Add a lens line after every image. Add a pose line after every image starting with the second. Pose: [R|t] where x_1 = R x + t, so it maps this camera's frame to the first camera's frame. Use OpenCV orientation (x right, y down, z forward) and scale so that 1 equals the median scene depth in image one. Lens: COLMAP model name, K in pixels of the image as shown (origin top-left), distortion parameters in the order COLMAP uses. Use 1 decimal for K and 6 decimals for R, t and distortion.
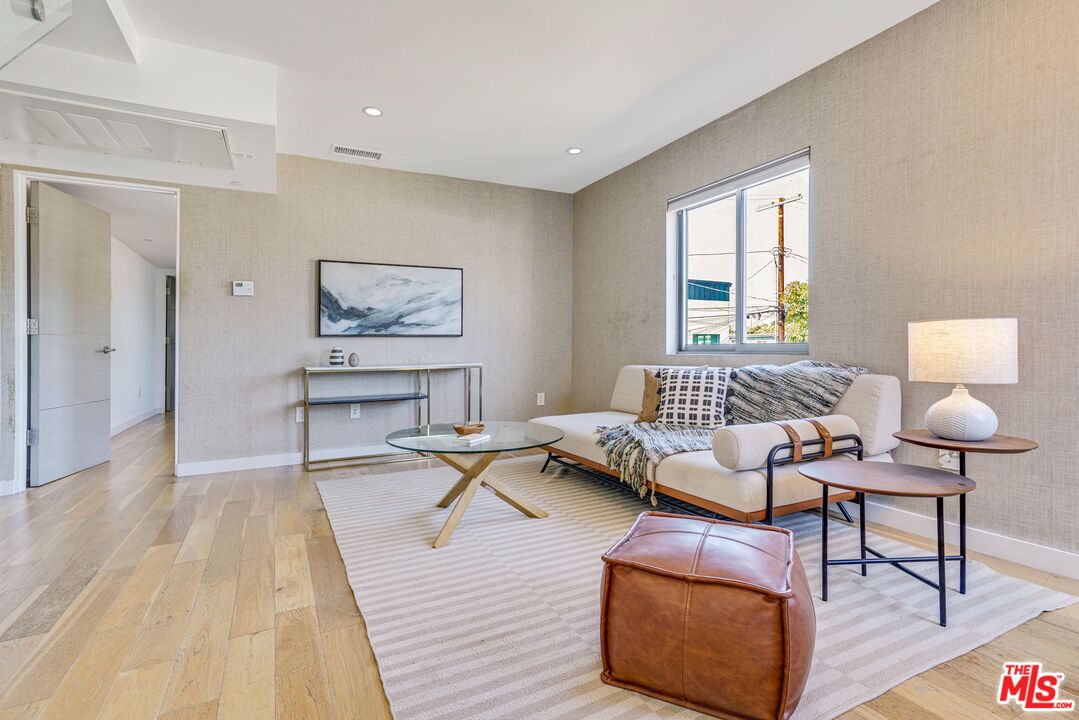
lens RADIAL K [[519.9, 0, 536.2], [0, 519.9, 331.3], [0, 0, 1]] dist [0.001058, -0.000606]
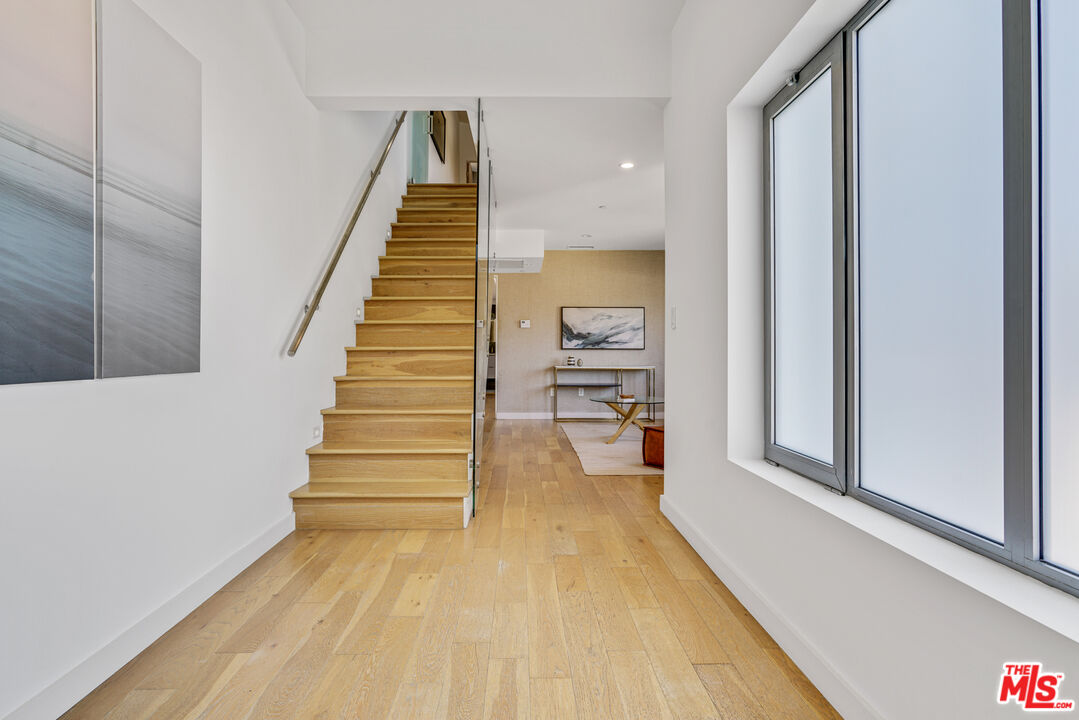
lens RADIAL K [[519.7, 0, 539.5], [0, 519.7, 360.0], [0, 0, 1]] dist [-0.004452, 0.015870]
pose [[0.905354, 0.019100, -0.424227, 0.274715], [0.002266, 0.998757, 0.049801, -0.042728], [0.424651, -0.046049, 0.904185, -0.657964]]
